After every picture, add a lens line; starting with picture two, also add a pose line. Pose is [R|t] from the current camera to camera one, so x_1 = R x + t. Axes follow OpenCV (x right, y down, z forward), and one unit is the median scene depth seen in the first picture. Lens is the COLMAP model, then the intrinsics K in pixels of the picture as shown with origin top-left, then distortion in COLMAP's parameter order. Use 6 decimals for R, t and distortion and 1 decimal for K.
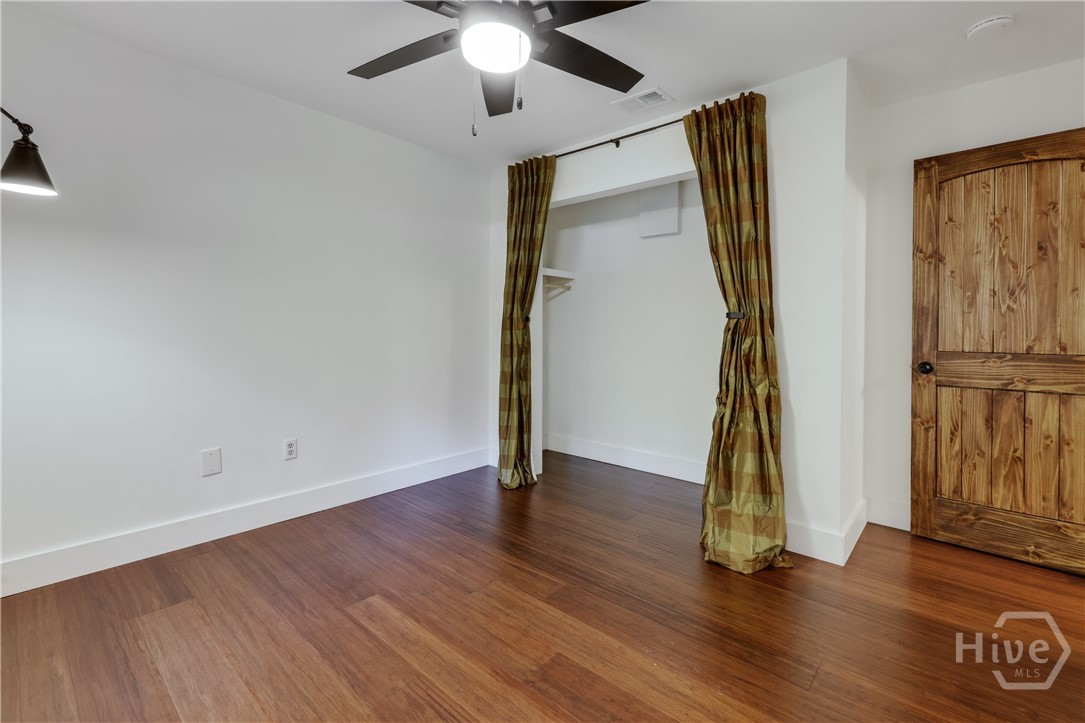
lens RADIAL K [[494.5, 0, 544.3], [0, 494.5, 328.9], [0, 0, 1]] dist [0.008973, 0.000018]
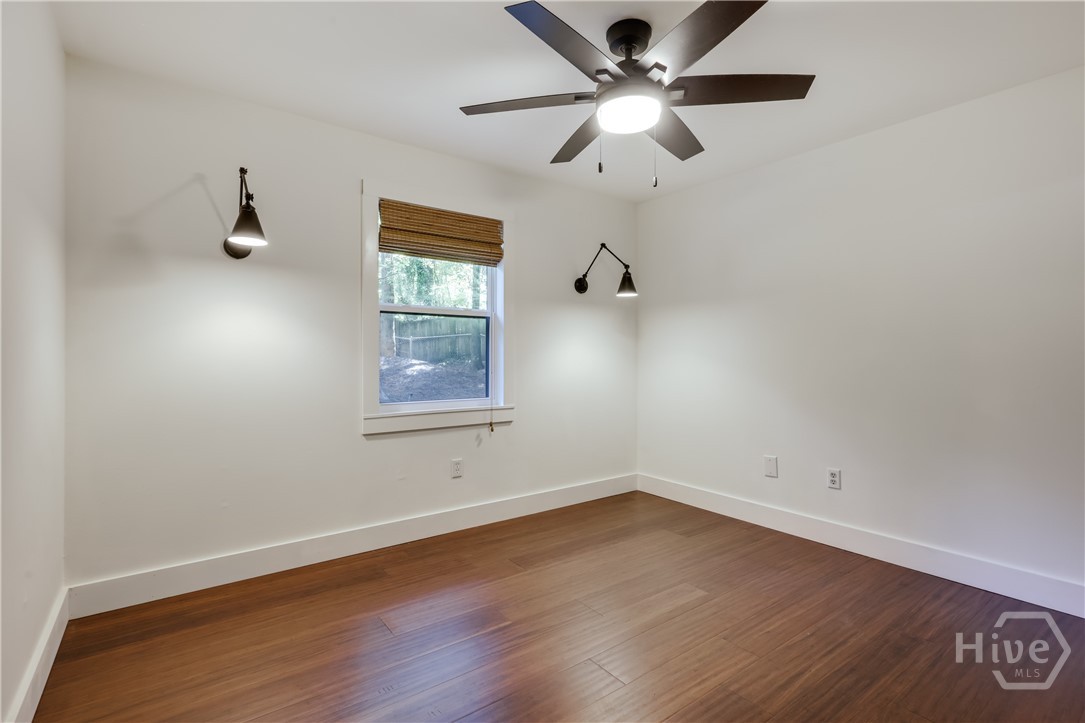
lens RADIAL K [[491.9, 0, 540.0], [0, 491.9, 348.7], [0, 0, 1]] dist [0.008870, -0.000097]
pose [[-0.191277, -0.023280, -0.981260, 0.741853], [-0.004733, 0.999729, -0.022796, -0.002087], [0.981525, 0.000284, -0.191336, 0.714189]]
